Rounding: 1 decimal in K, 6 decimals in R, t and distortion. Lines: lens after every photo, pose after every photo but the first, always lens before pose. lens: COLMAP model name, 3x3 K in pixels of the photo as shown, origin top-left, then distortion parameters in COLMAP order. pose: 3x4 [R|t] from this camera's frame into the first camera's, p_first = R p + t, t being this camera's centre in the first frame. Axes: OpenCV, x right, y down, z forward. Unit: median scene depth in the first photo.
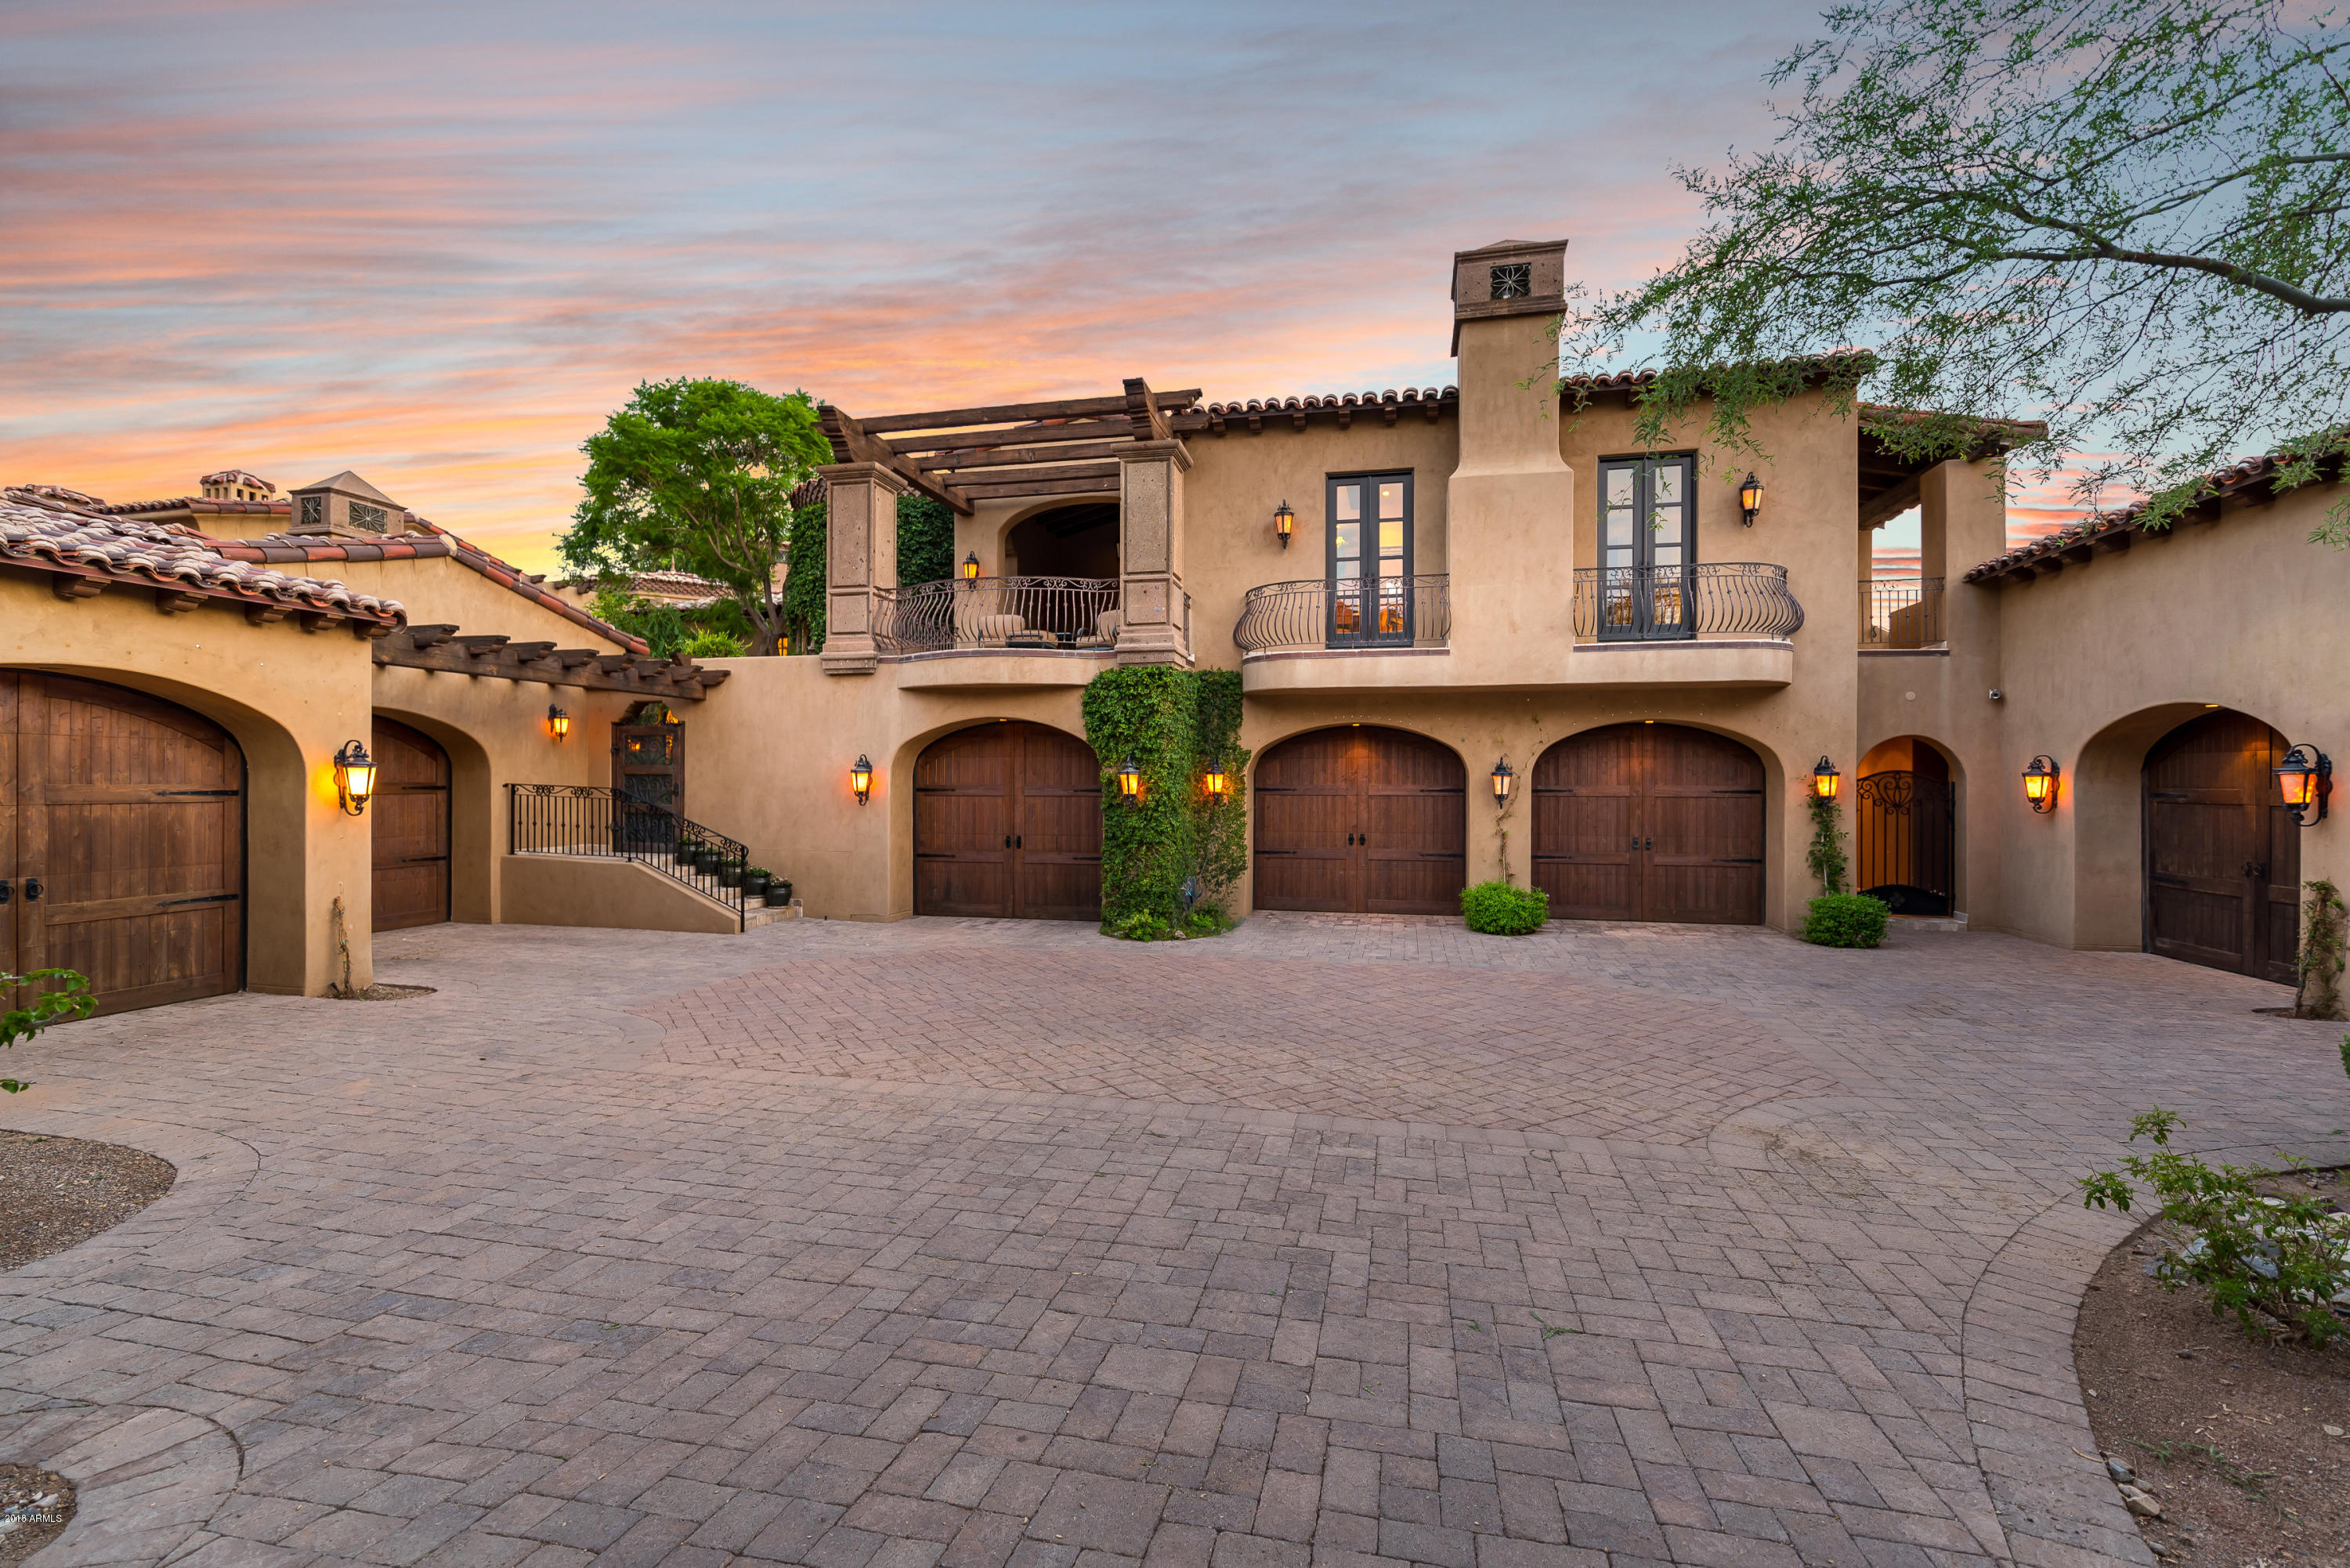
lens RADIAL K [[1007.8, 0, 1176.2], [0, 1007.8, 789.3], [0, 0, 1]] dist [0.000269, 0.000044]
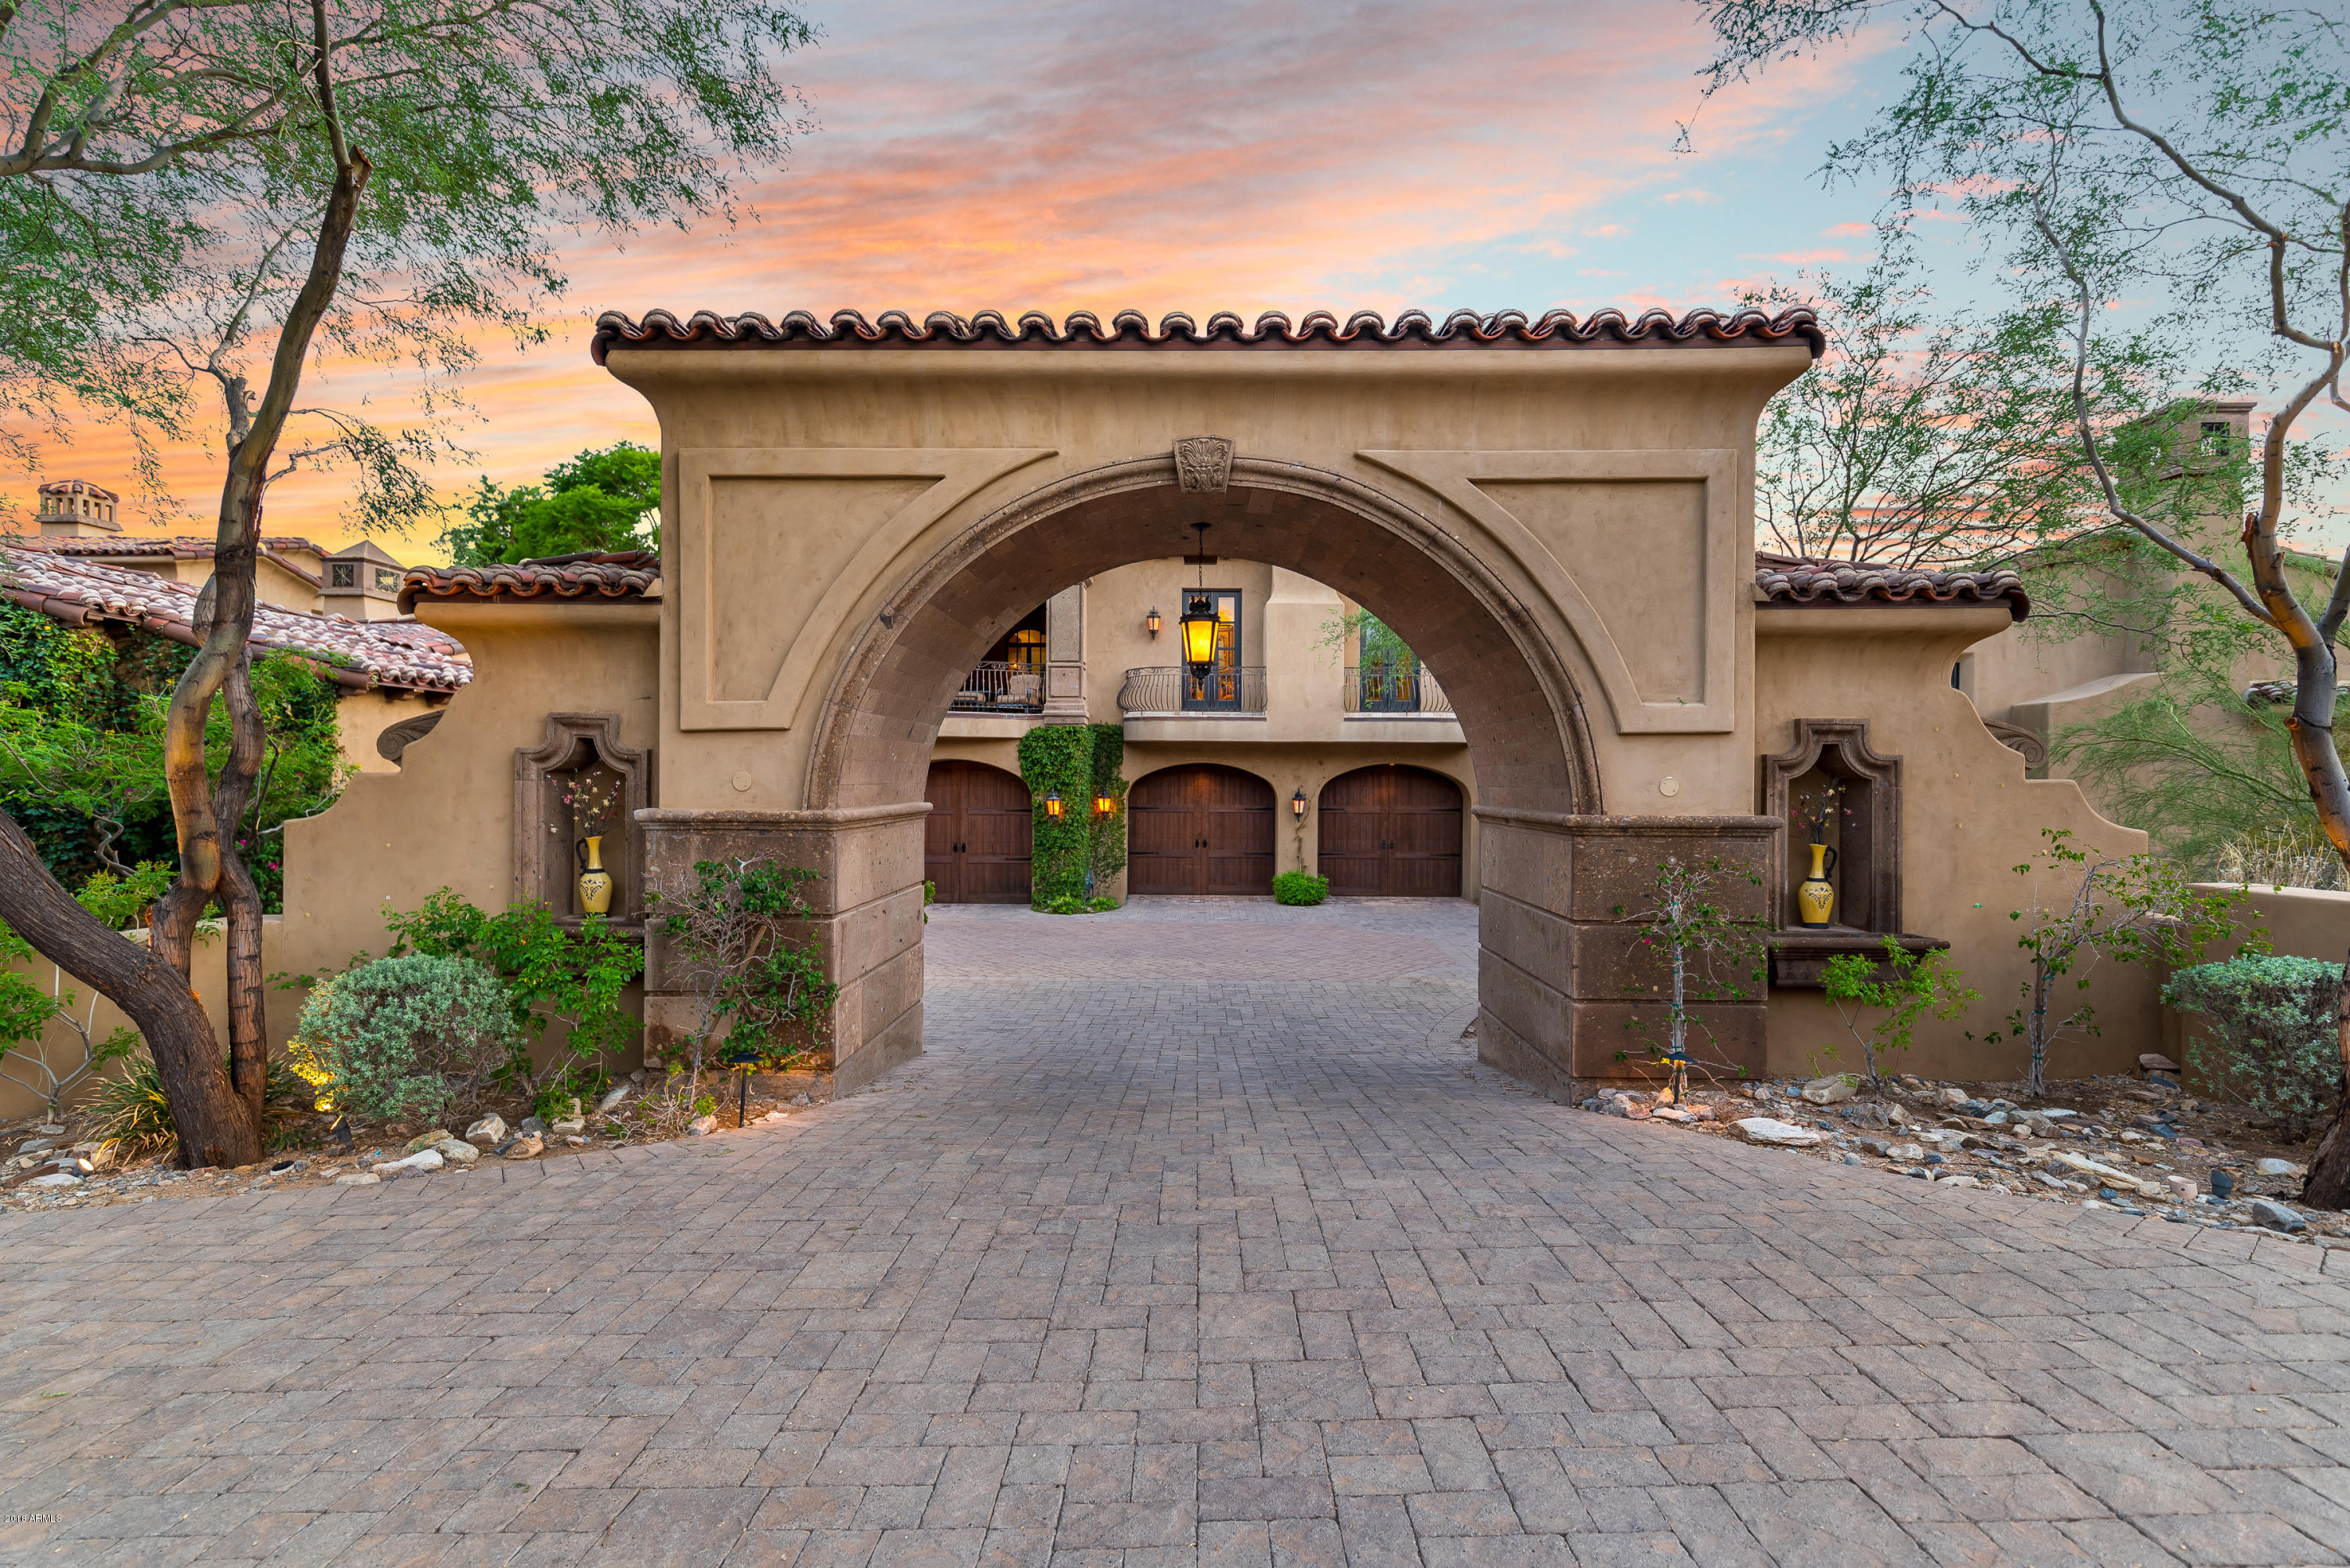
lens RADIAL K [[1052.8, 0, 1175.7], [0, 1052.8, 786.3], [0, 0, 1]] dist [0.003871, 0.000513]
pose [[0.980117, 0.000938, 0.198417, -0.161682], [-0.001311, 0.999998, 0.001749, -0.035682], [-0.198415, -0.001975, 0.980116, -0.481036]]
